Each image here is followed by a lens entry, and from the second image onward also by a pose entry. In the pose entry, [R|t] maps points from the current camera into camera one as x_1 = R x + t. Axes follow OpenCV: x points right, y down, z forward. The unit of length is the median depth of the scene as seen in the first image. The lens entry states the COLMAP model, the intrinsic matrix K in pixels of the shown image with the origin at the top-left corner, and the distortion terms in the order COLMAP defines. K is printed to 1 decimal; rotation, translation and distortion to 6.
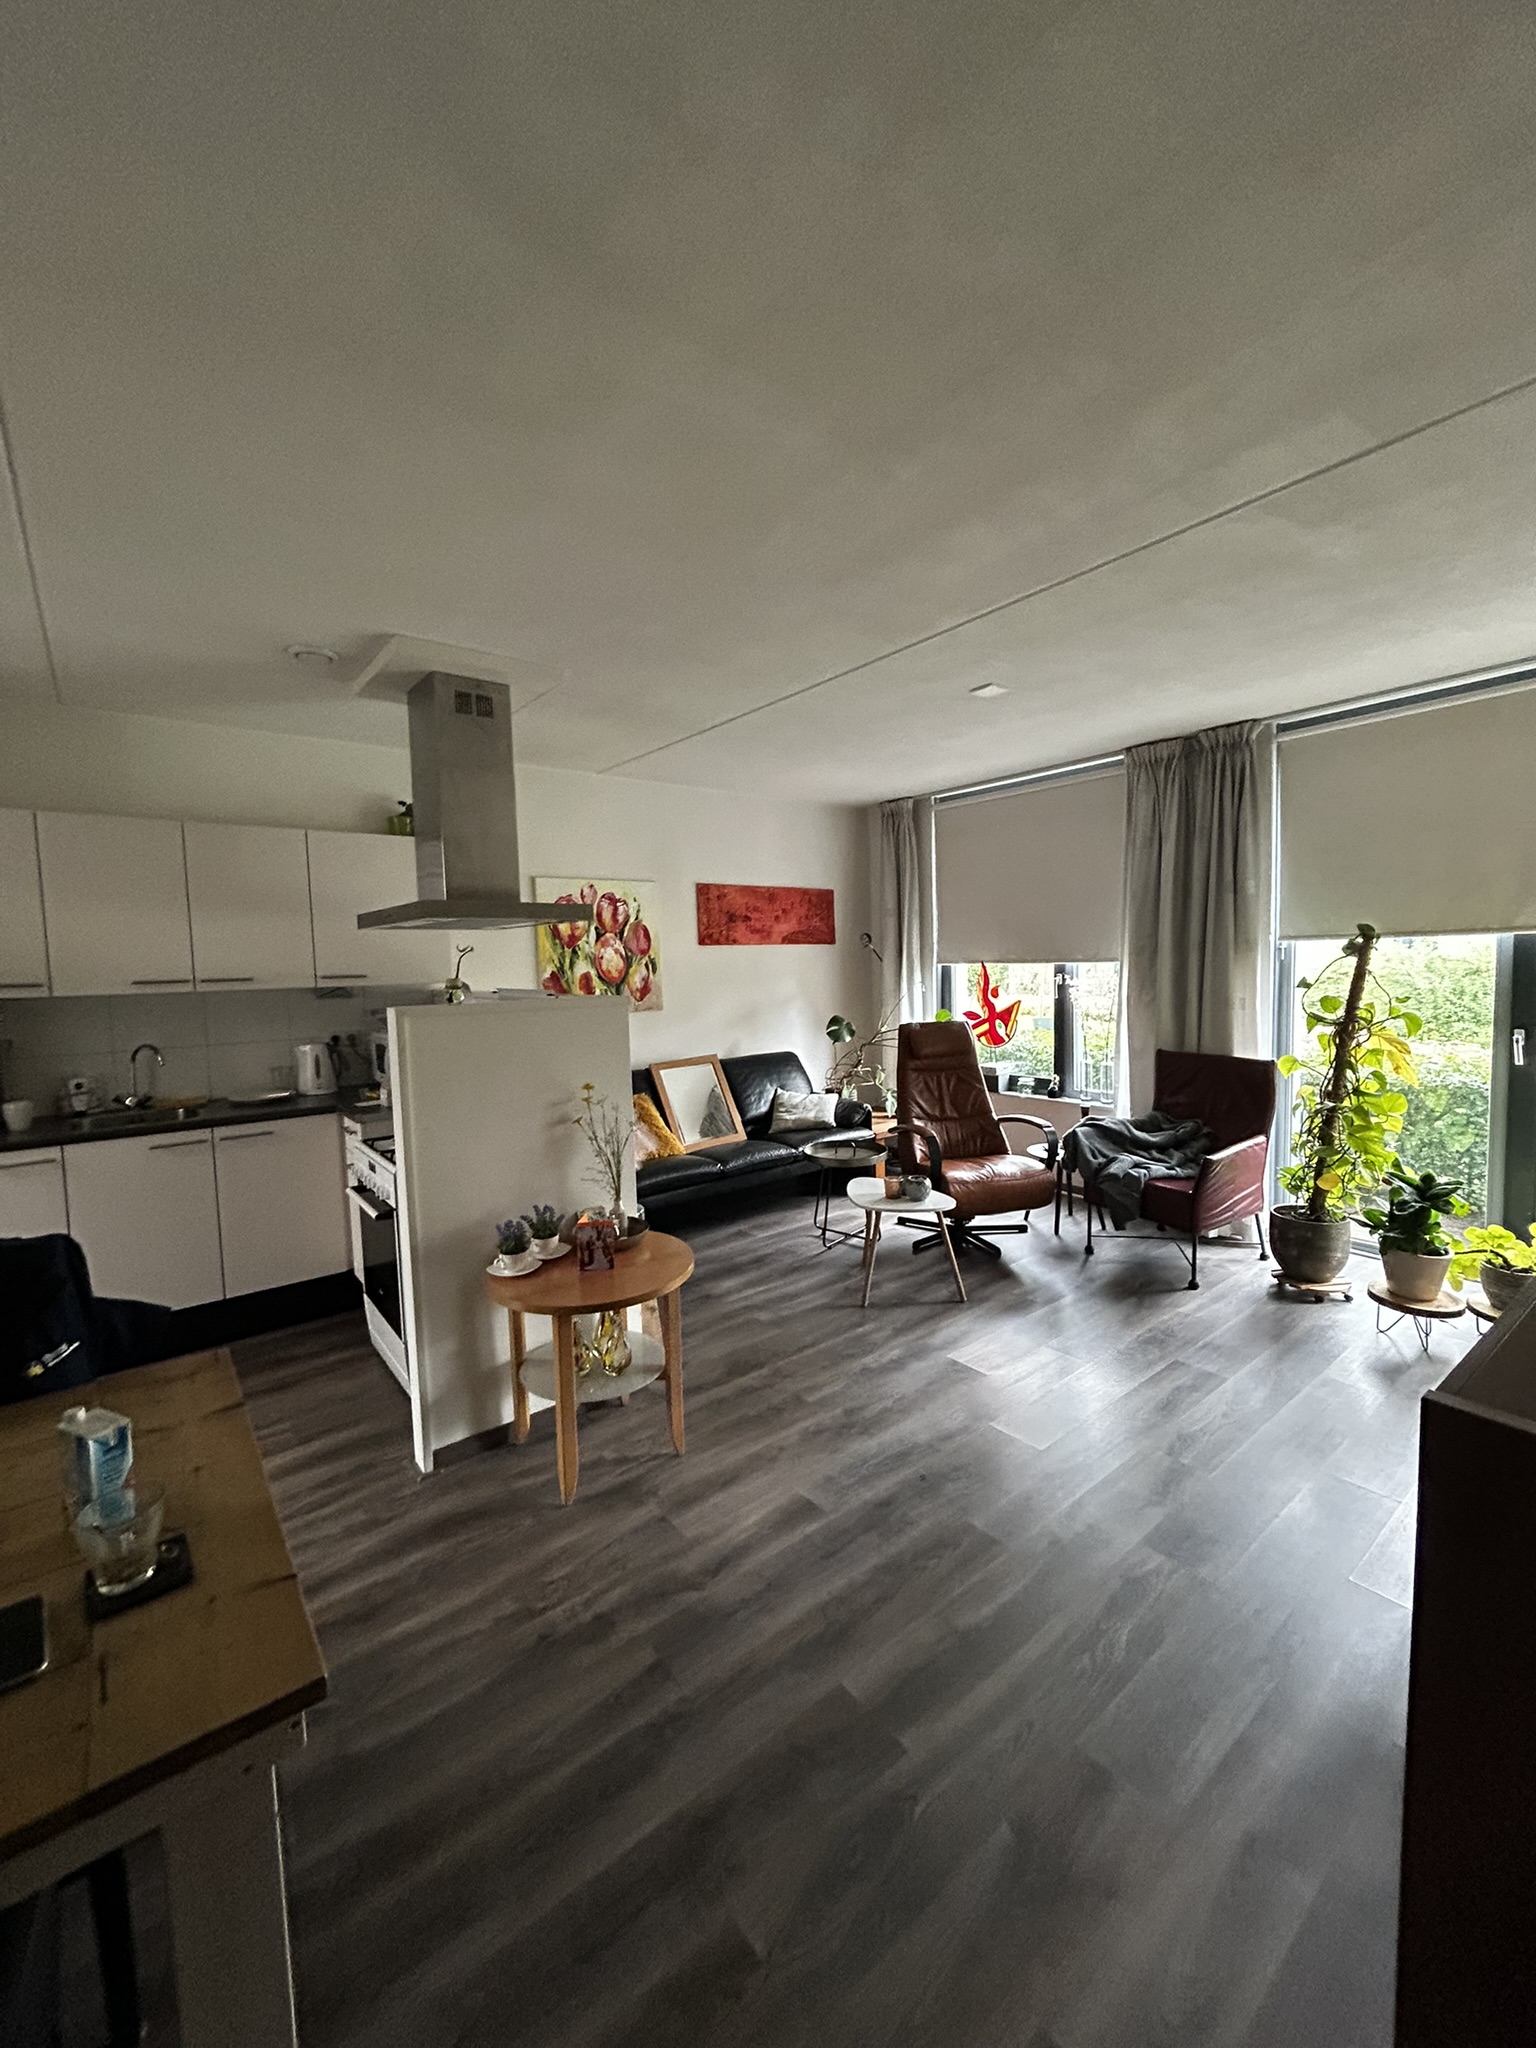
lens RADIAL K [[827.0, 0, 772.5], [0, 827.0, 1028.2], [0, 0, 1]] dist [0.000066, 0.000615]
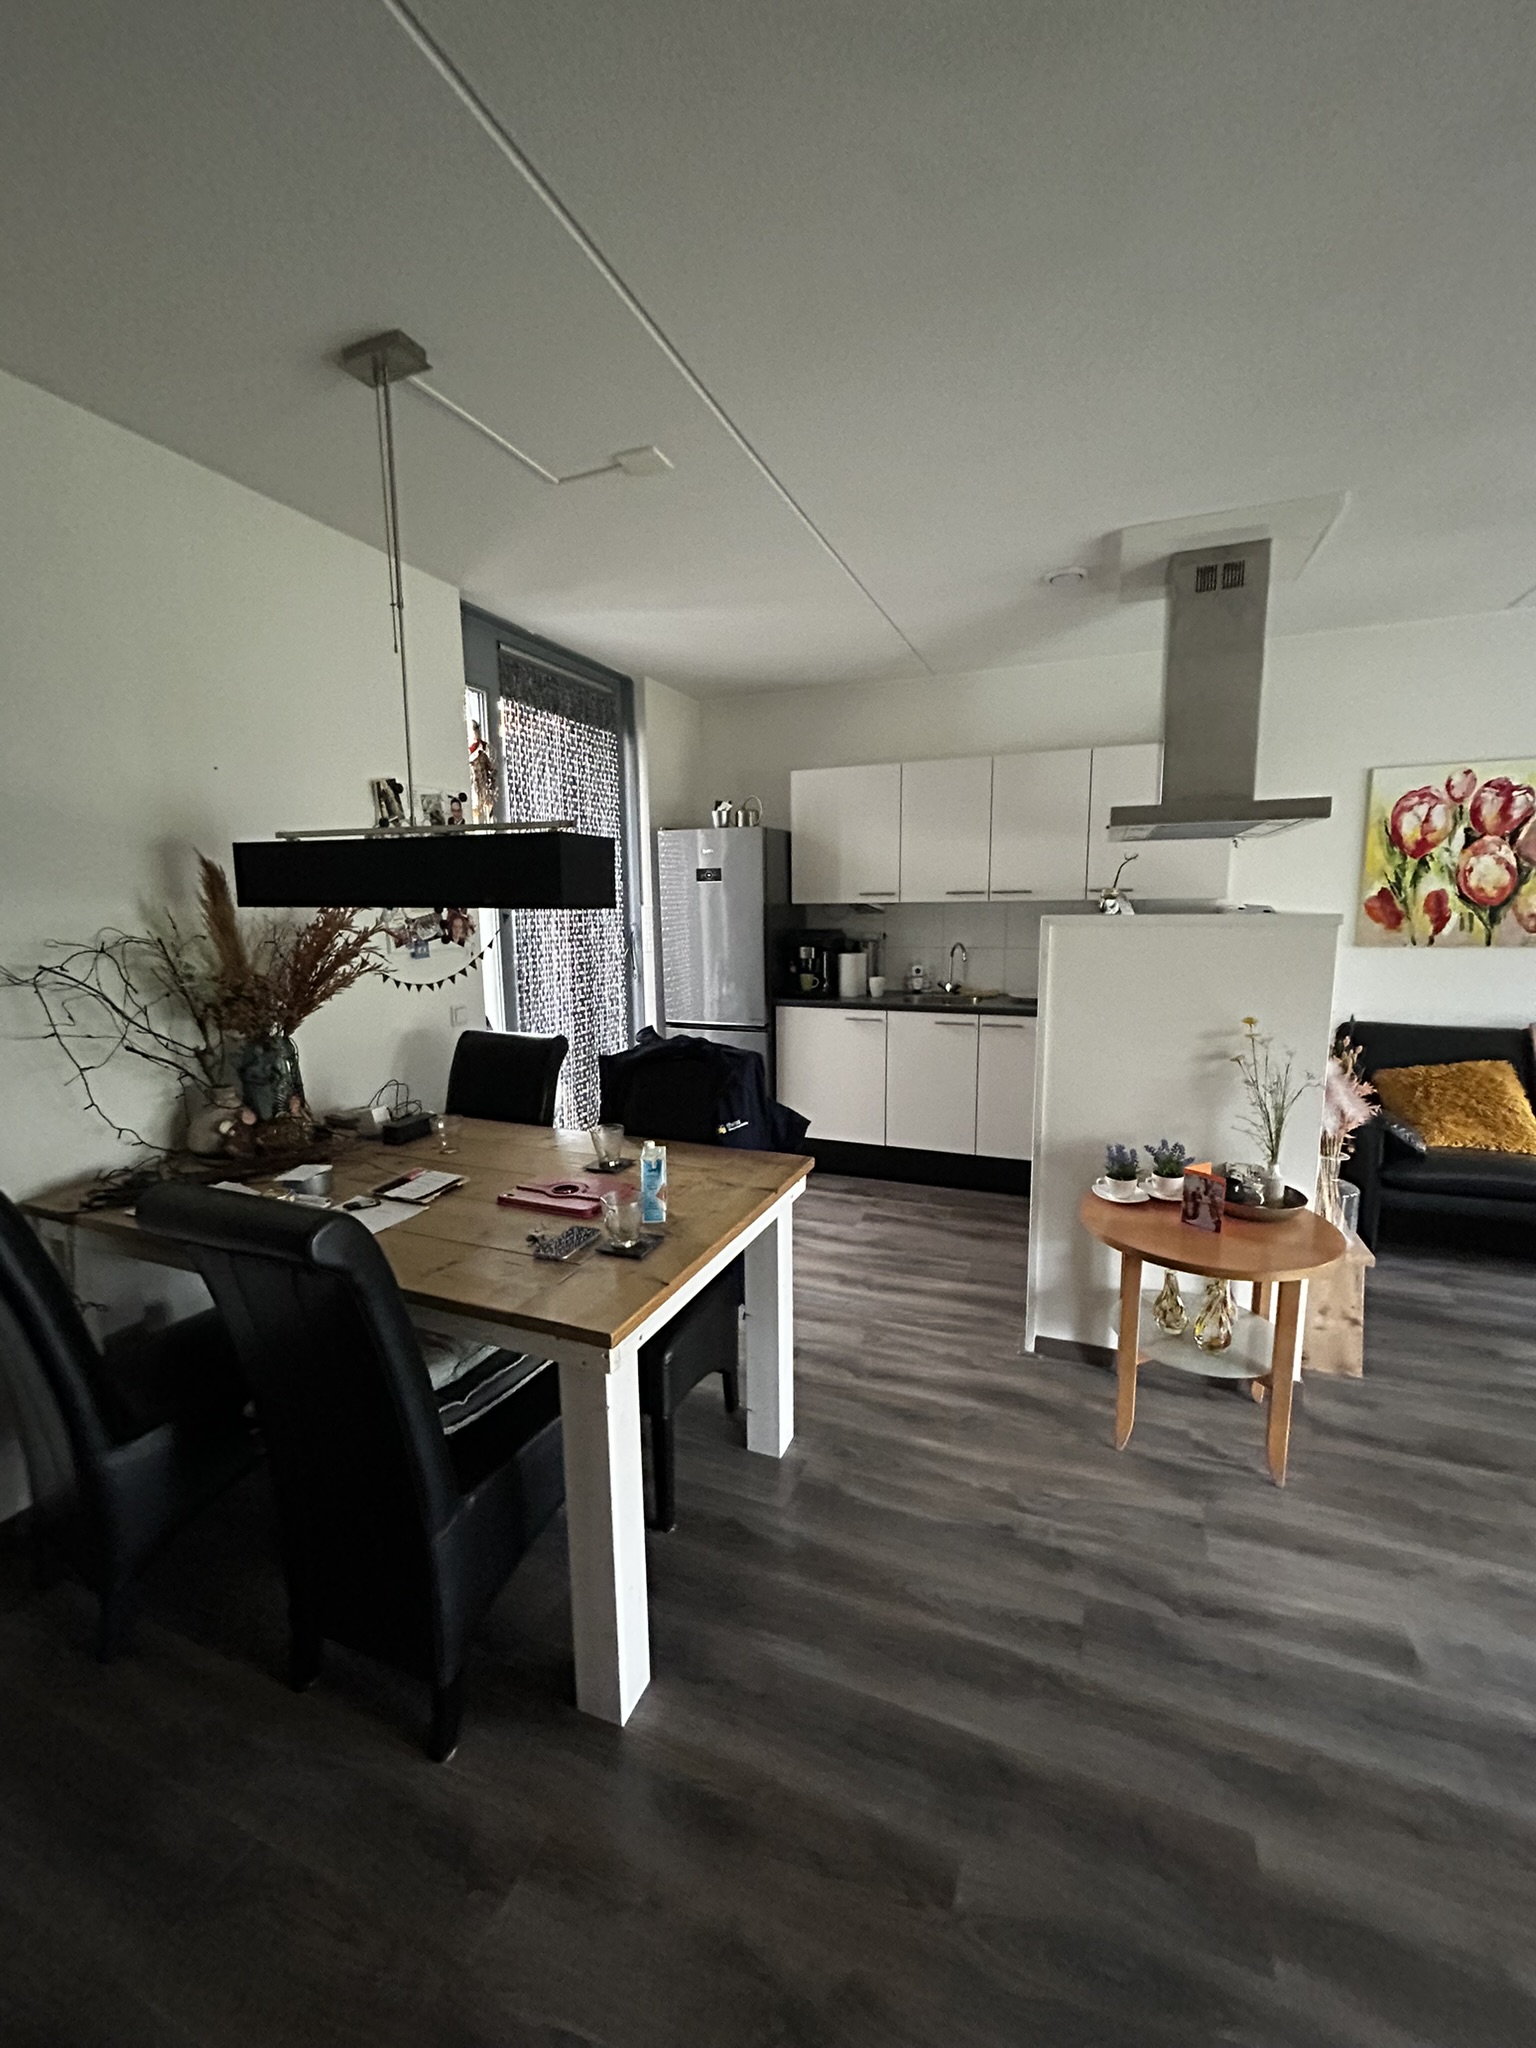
lens RADIAL K [[827.0, 0, 766.4], [0, 827.0, 1026.3], [0, 0, 1]] dist [0.000066, 0.000615]
pose [[0.485872, 0.149564, -0.861138, 0.235357], [-0.072123, 0.988751, 0.131035, 0.001643], [0.871049, -0.001558, 0.491193, 0.144990]]
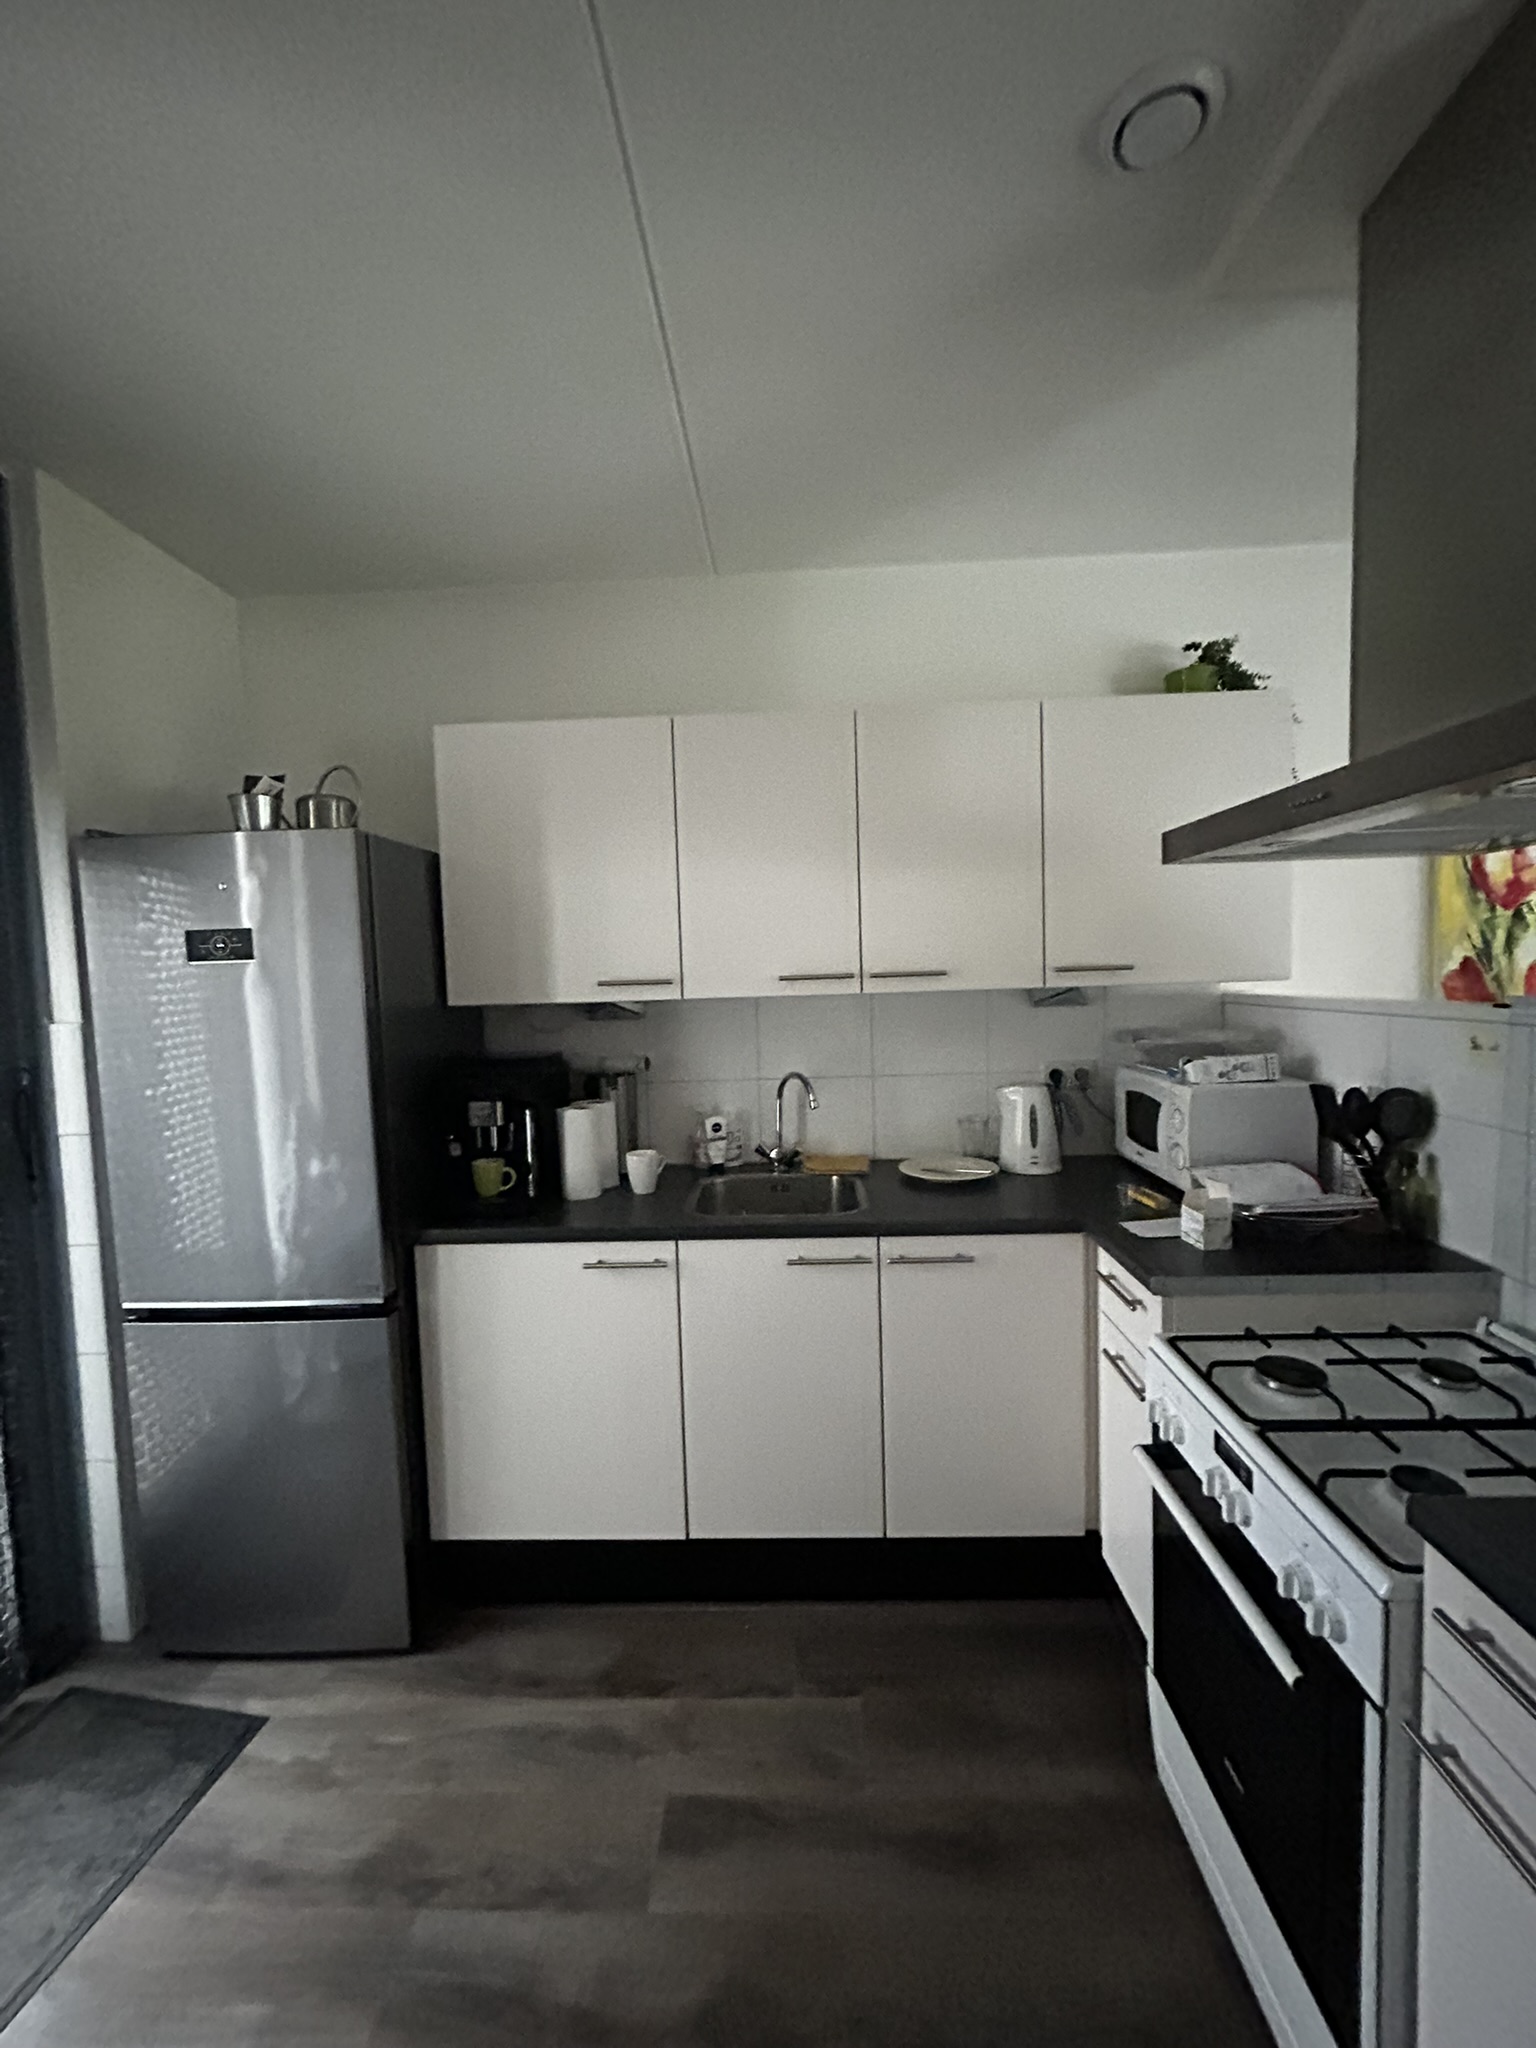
lens RADIAL K [[827.0, 0, 774.4], [0, 827.0, 1017.9], [0, 0, 1]] dist [0.000066, 0.000615]
pose [[0.762146, 0.035179, -0.646449, -0.405391], [-0.039564, 0.999187, 0.007729, -0.032237], [0.646195, 0.019685, 0.762918, 0.567839]]
